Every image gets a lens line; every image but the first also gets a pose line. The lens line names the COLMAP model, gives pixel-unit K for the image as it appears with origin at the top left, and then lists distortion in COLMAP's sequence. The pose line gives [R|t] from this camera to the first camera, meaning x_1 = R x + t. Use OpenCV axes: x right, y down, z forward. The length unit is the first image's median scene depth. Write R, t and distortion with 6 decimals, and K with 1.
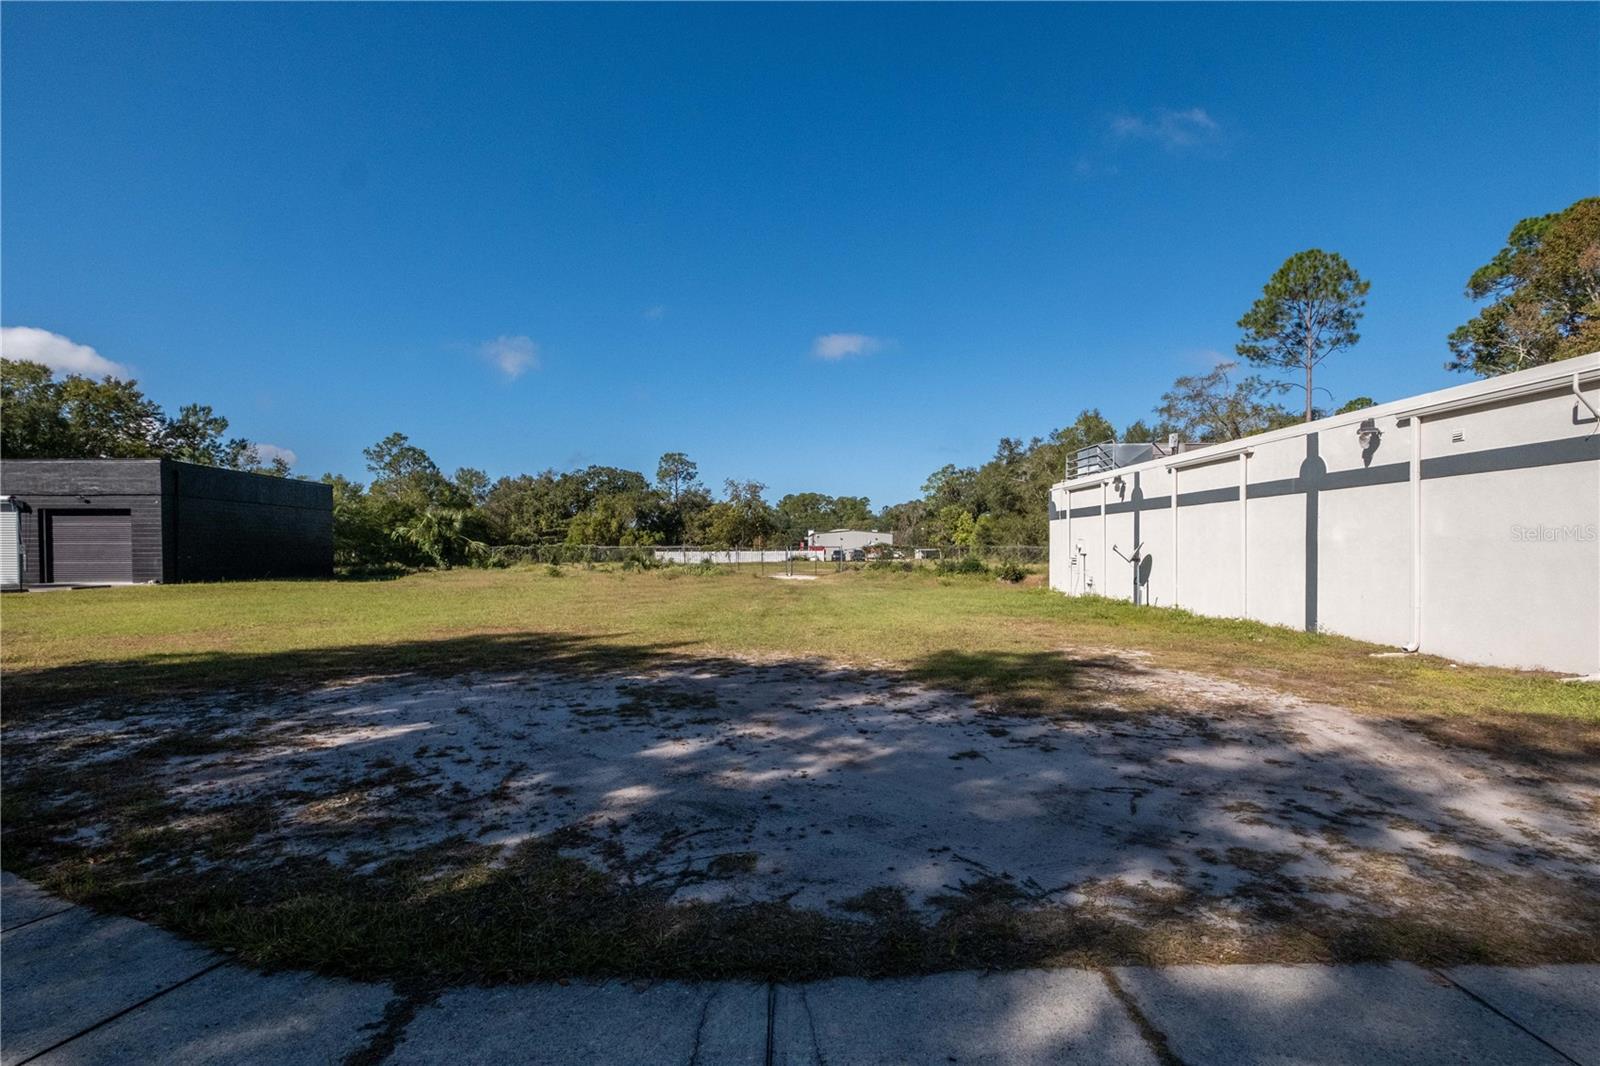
lens RADIAL K [[693.5, 0, 803.0], [0, 693.5, 552.8], [0, 0, 1]] dist [0.000628, 0.000234]
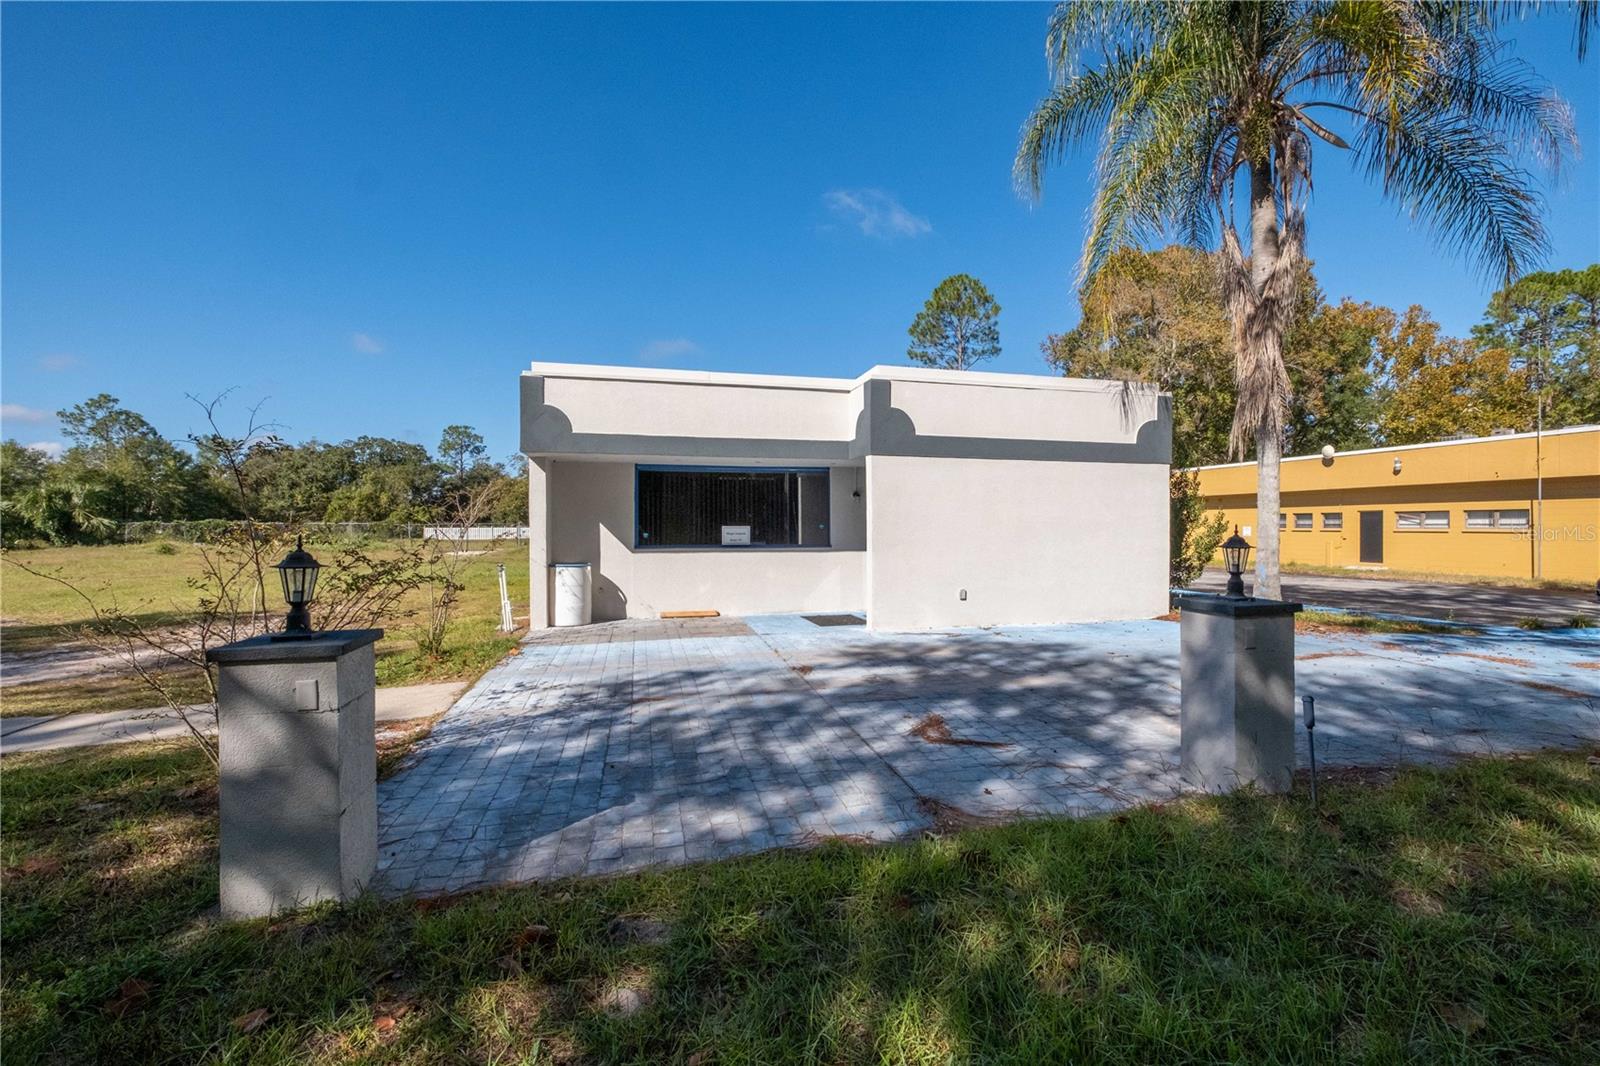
lens RADIAL K [[685.1, 0, 800.0], [0, 685.1, 533.0], [0, 0, 1]] dist [-0.006689, 0.000238]
pose [[0.978084, 0.000046, 0.208213, 0.105563], [-0.001289, 0.999982, 0.005836, -0.000584], [-0.208209, -0.005977, 0.978066, -0.040707]]
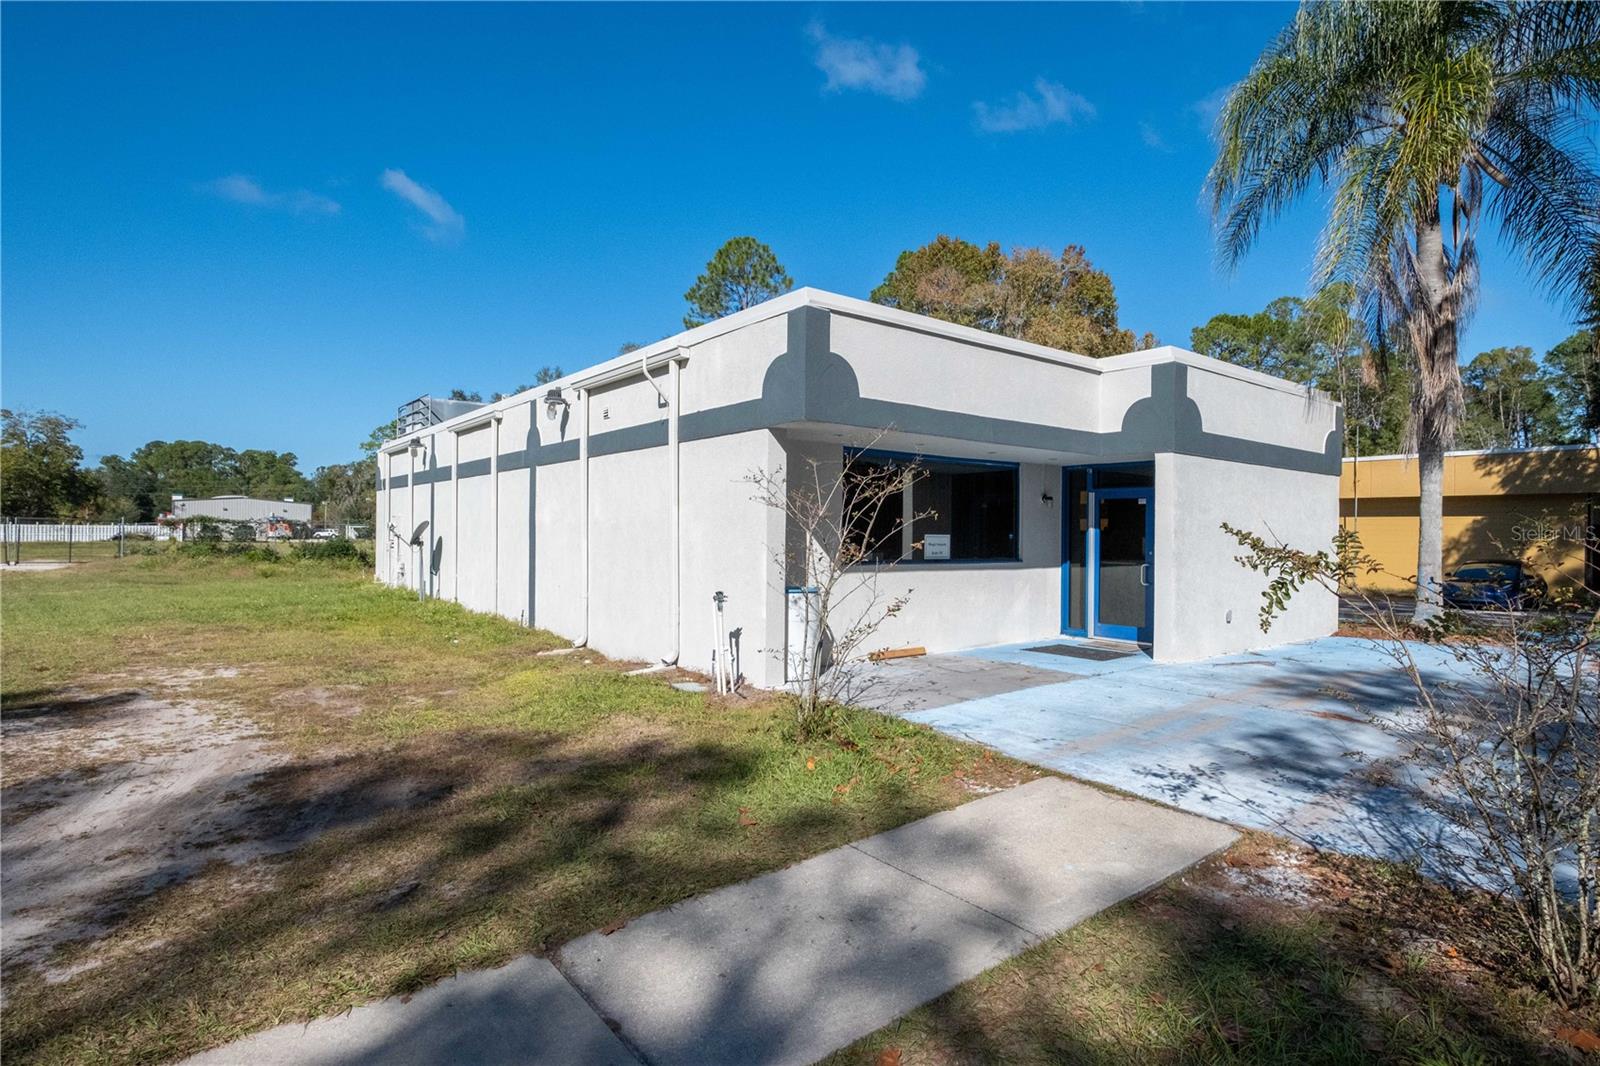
lens RADIAL K [[815.6, 0, 800.0], [0, 815.6, 533.0], [0, 0, 1]] dist [0.002284, 0.000487]
pose [[0.806373, 0.012415, 0.591277, 0.048151], [-0.012621, 0.999913, -0.003782, -0.000641], [-0.591272, -0.004412, 0.806460, -0.002927]]
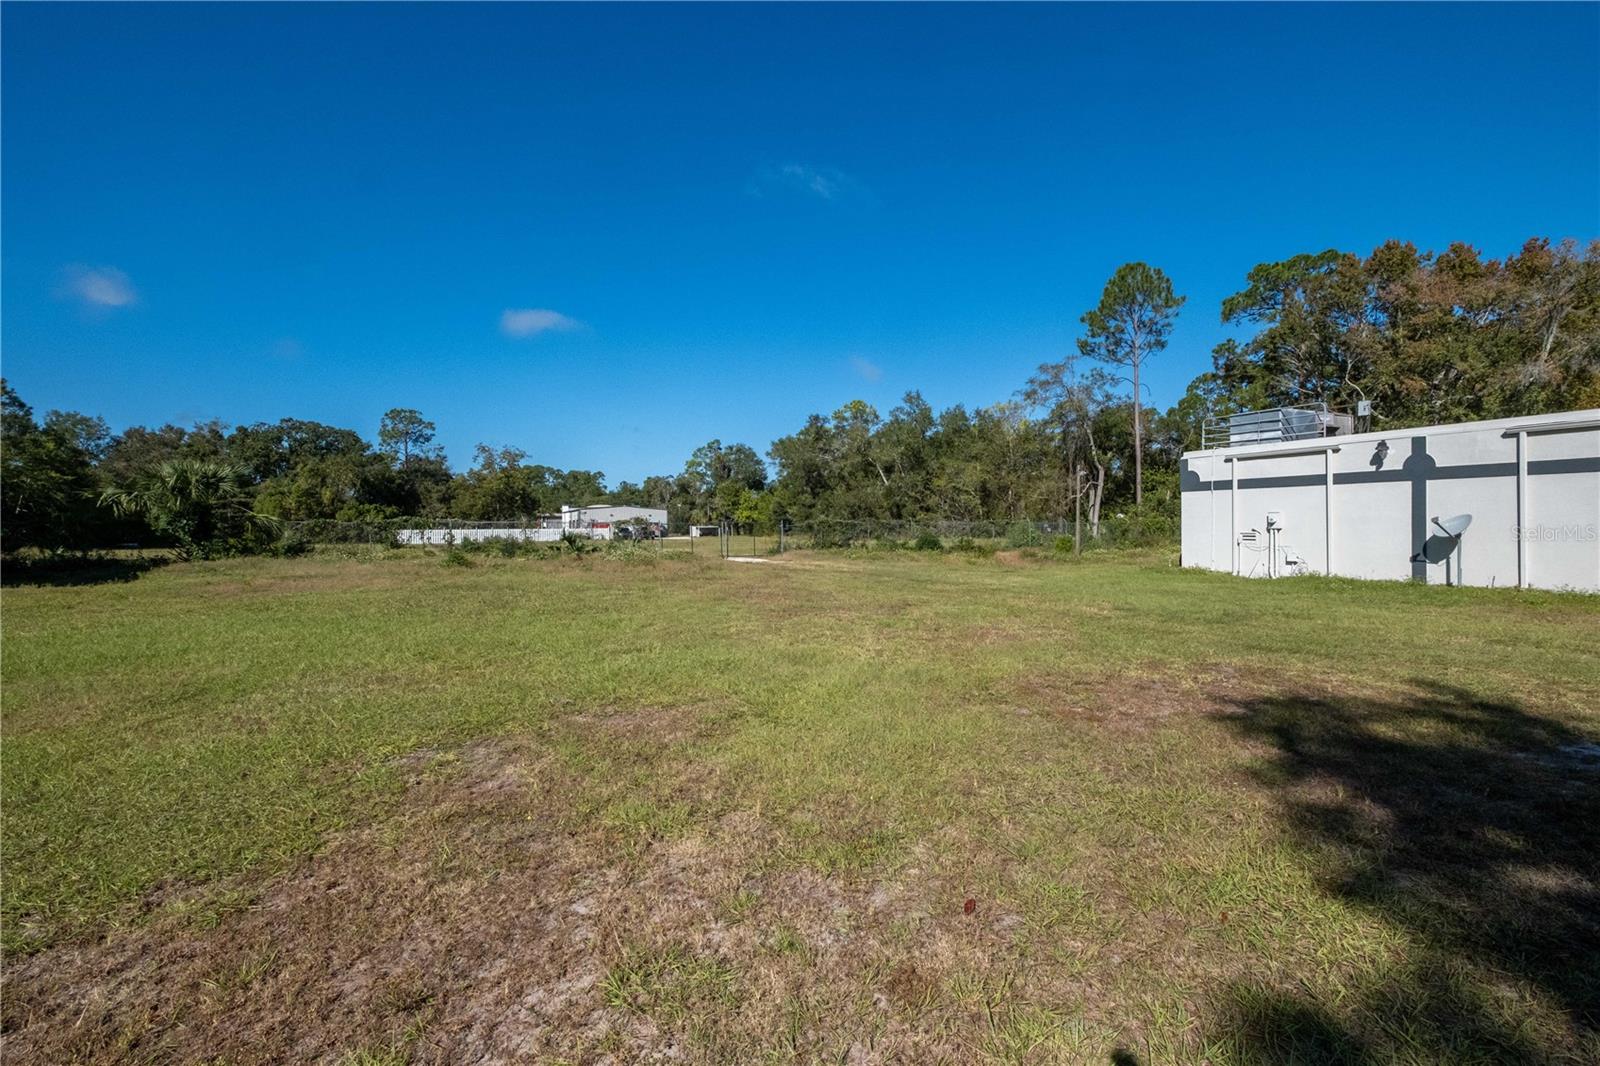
lens RADIAL K [[685.1, 0, 800.0], [0, 685.1, 533.0], [0, 0, 1]] dist [-0.006689, 0.000238]
pose [[0.914726, -0.005799, 0.404033, -0.110593], [0.003952, 0.999978, 0.005407, -0.000294], [-0.404056, -0.003350, 0.914728, 0.095385]]
